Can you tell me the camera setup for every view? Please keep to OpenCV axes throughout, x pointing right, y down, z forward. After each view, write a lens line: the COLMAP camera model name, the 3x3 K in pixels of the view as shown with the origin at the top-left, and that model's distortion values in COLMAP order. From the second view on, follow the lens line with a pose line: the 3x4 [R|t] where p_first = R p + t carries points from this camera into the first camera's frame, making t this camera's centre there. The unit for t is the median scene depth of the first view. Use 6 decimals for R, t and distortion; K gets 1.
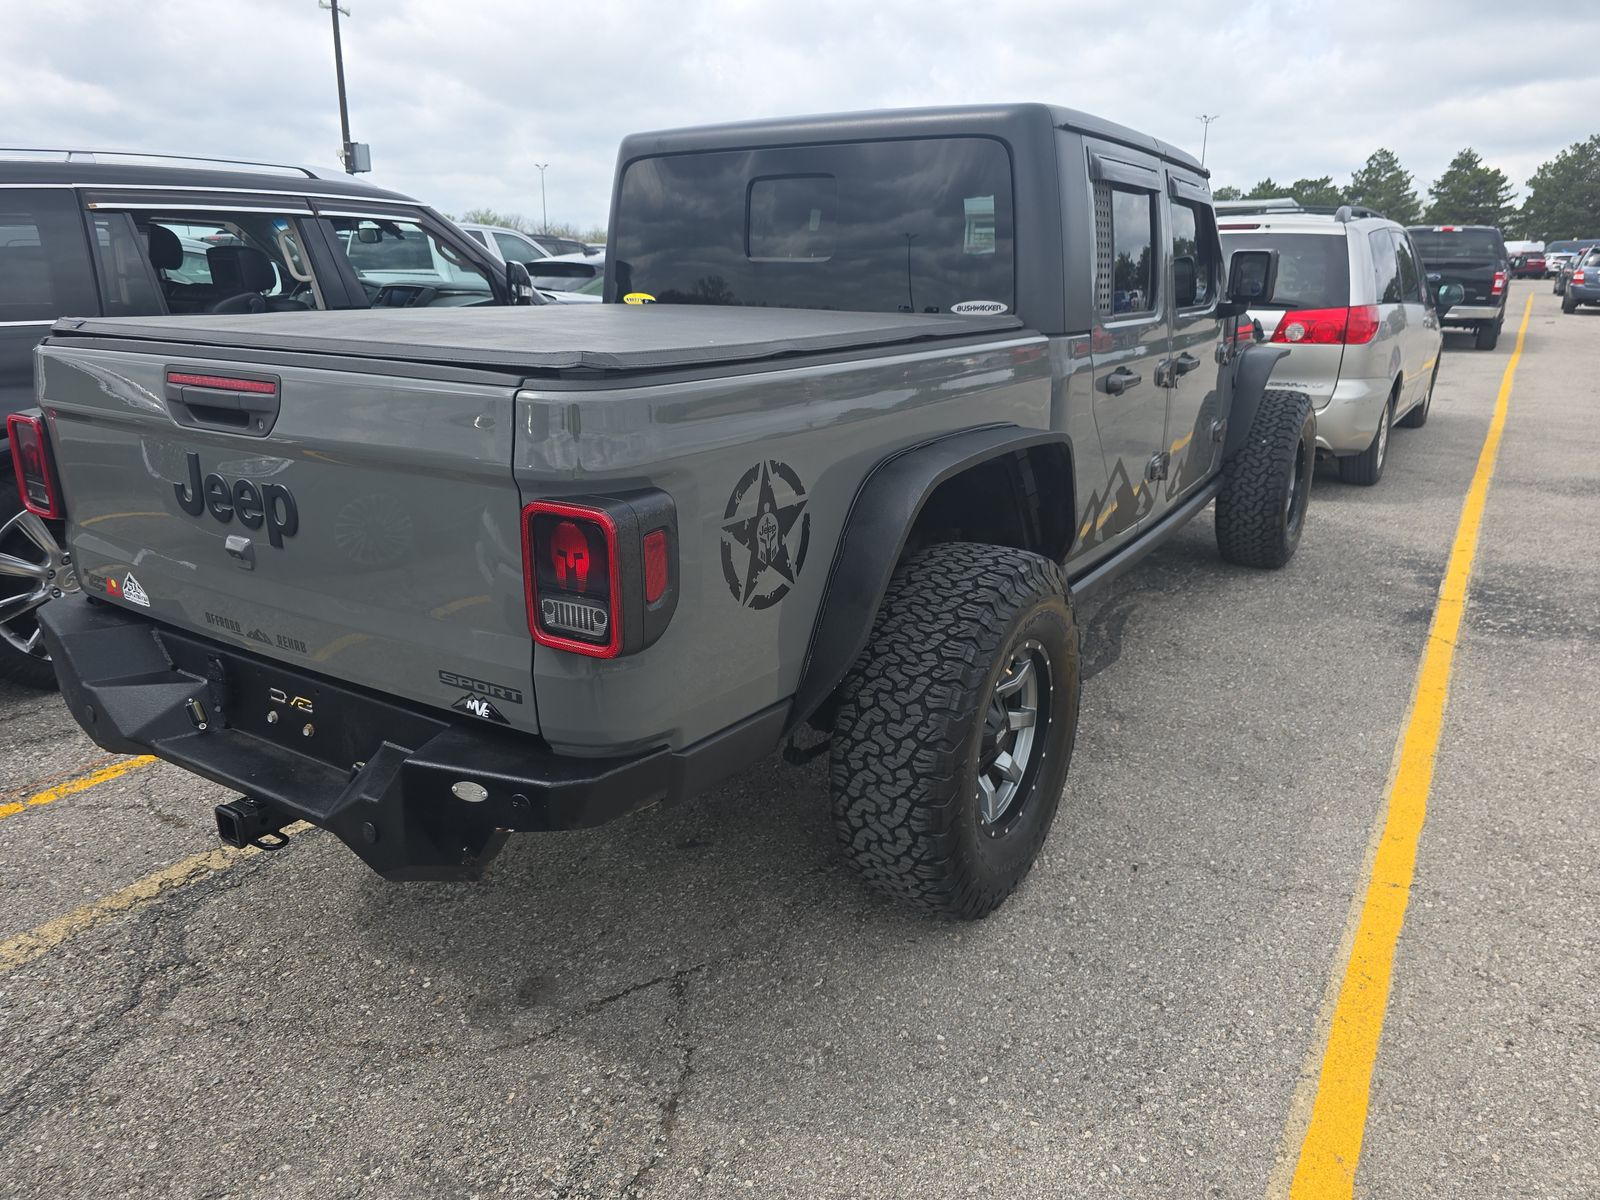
lens RADIAL K [[1082.6, 0, 814.2], [0, 1082.6, 591.3], [0, 0, 1]] dist [0.047782, -0.054119]
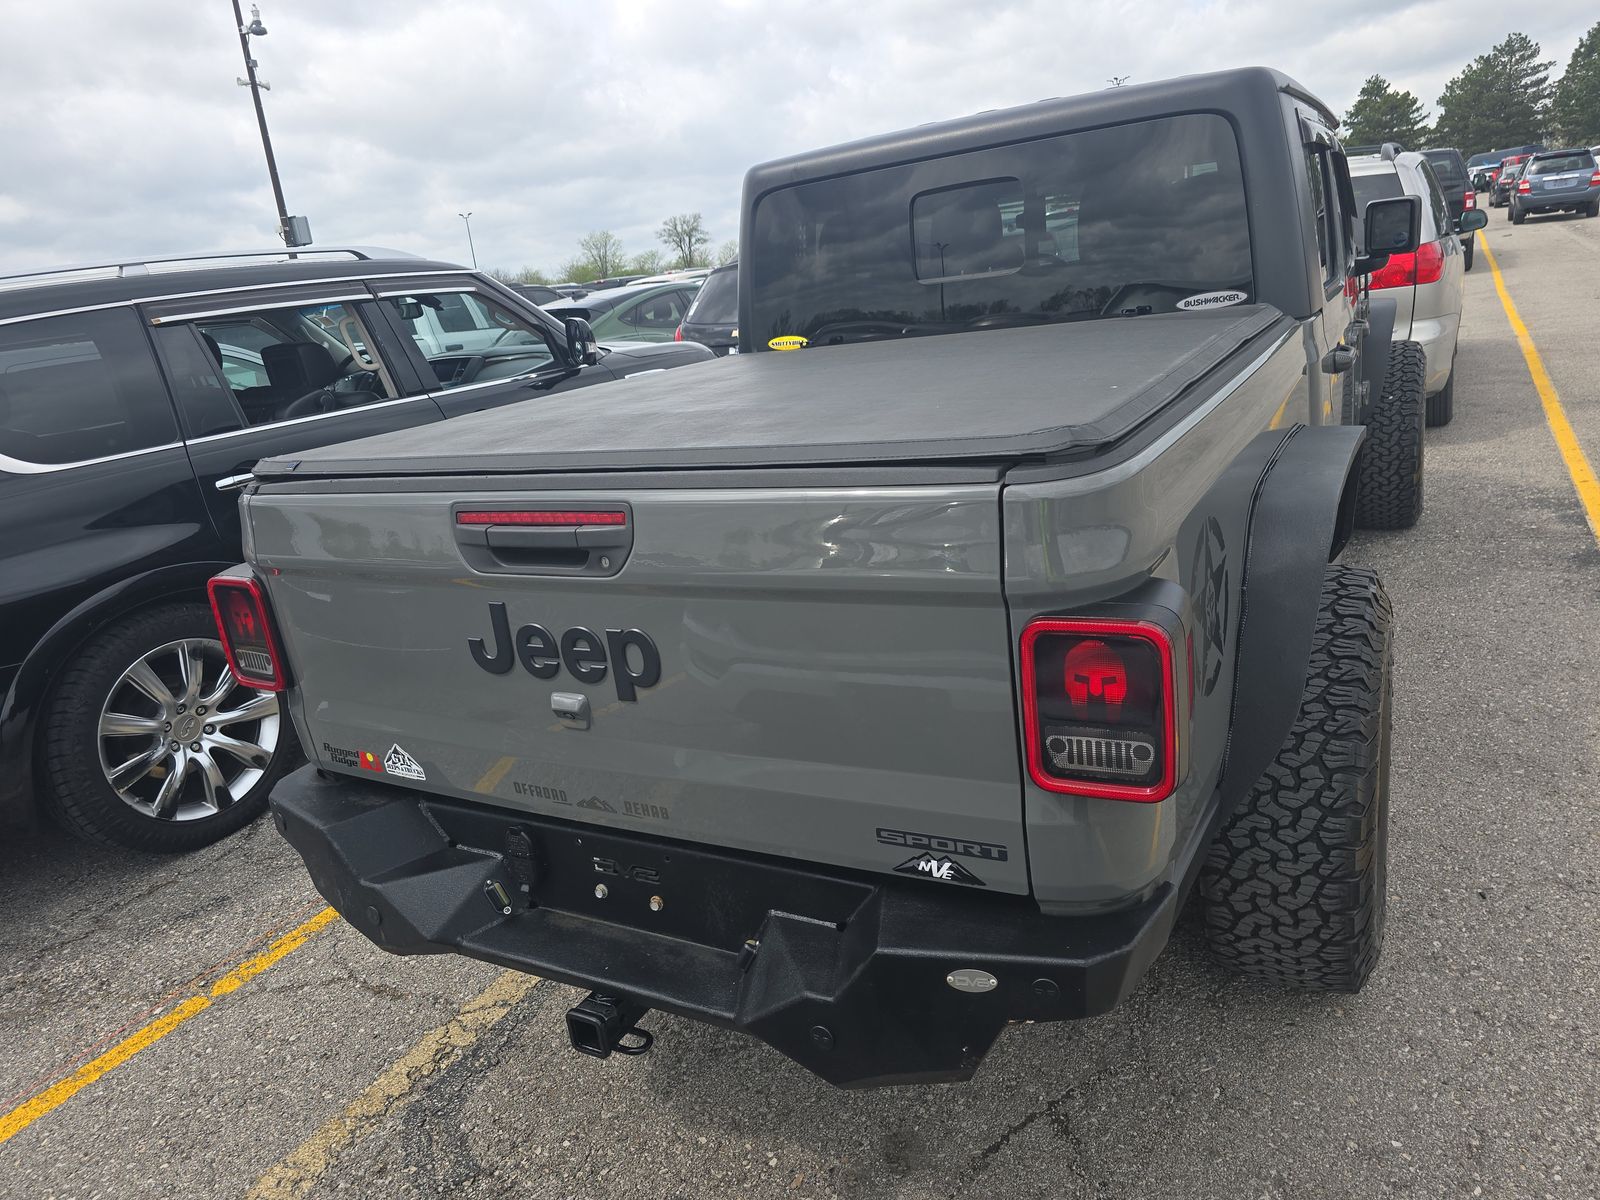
lens RADIAL K [[1082.6, 0, 801.2], [0, 1082.6, 586.0], [0, 0, 1]] dist [0.047782, -0.054119]
pose [[0.990038, -0.139540, 0.018814, -0.269793], [0.139734, 0.990144, -0.009455, -0.075732], [-0.017309, 0.011989, 0.999778, 0.121952]]
